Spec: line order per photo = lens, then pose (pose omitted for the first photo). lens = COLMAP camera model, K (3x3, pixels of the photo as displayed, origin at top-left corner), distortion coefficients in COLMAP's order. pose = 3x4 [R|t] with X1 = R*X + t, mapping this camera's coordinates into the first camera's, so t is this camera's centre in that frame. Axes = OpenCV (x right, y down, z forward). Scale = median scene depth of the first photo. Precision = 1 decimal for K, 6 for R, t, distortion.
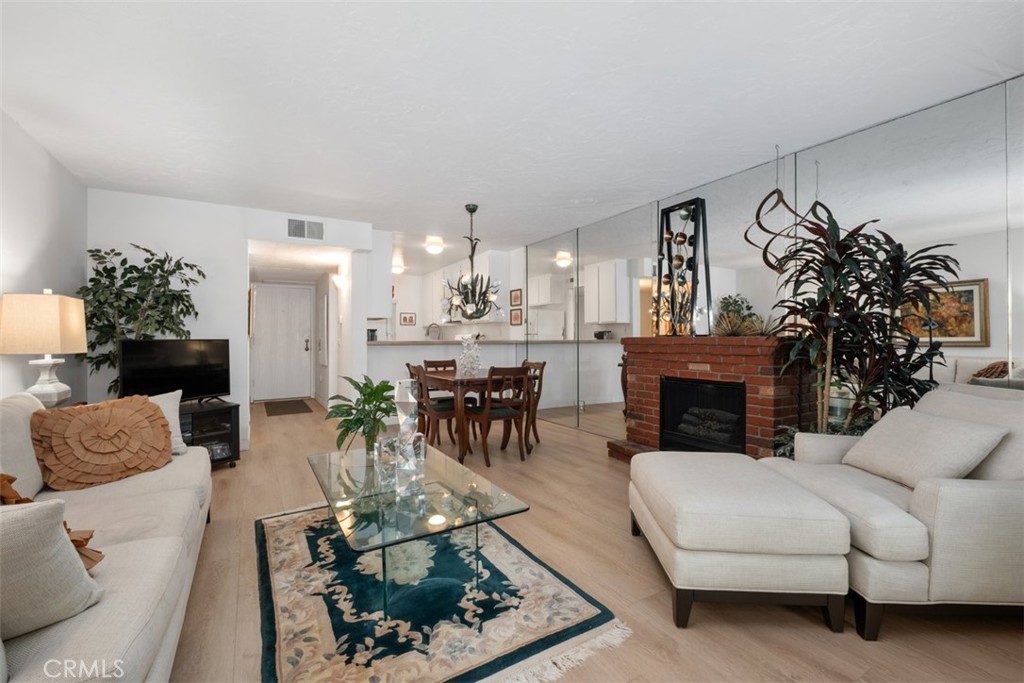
lens RADIAL K [[439.4, 0, 511.4], [0, 439.4, 336.8], [0, 0, 1]] dist [-0.000637, -0.005919]
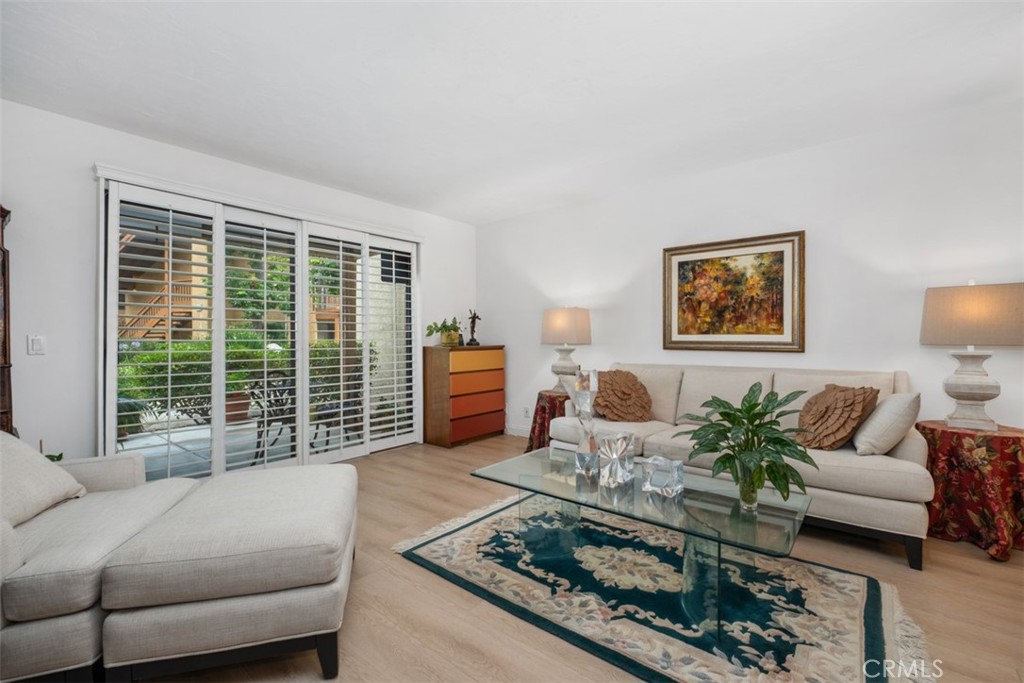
lens RADIAL K [[439.4, 0, 511.4], [0, 439.4, 336.8], [0, 0, 1]] dist [-0.000637, -0.005919]
pose [[-0.943407, 0.008321, -0.331532, 0.197188], [0.010032, 0.999944, -0.003450, 0.010791], [0.331485, -0.006581, -0.943438, 1.297532]]
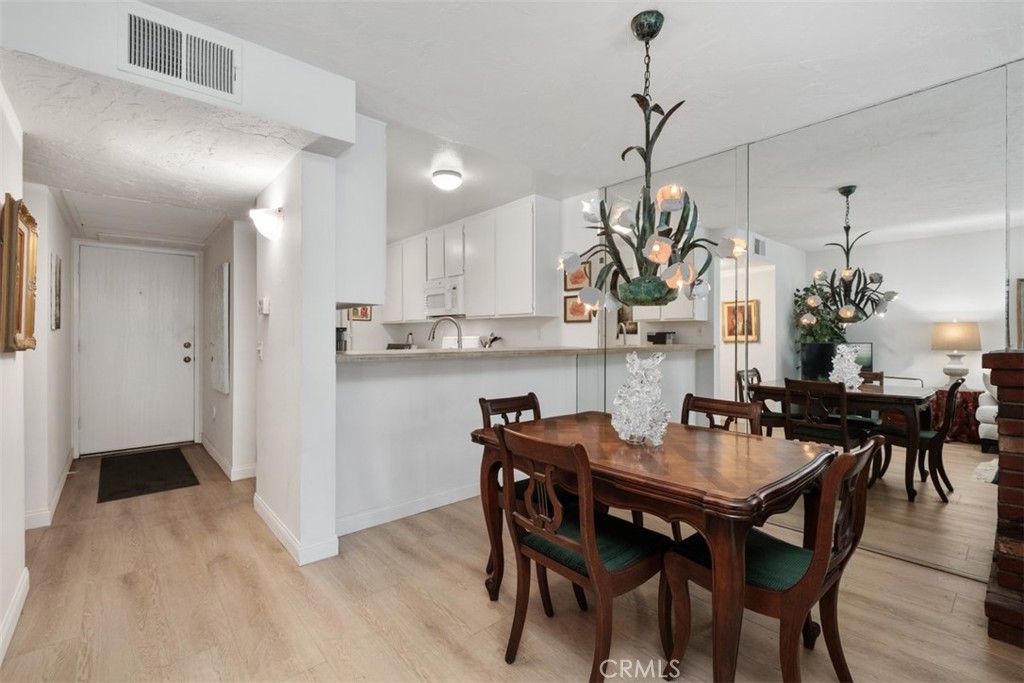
lens RADIAL K [[445.5, 0, 508.5], [0, 445.5, 336.2], [0, 0, 1]] dist [0.000638, -0.004368]
pose [[0.982682, 0.004800, 0.185239, -0.411574], [-0.005283, 0.999984, 0.002112, -0.018110], [-0.185226, -0.003054, 0.982691, 0.899063]]
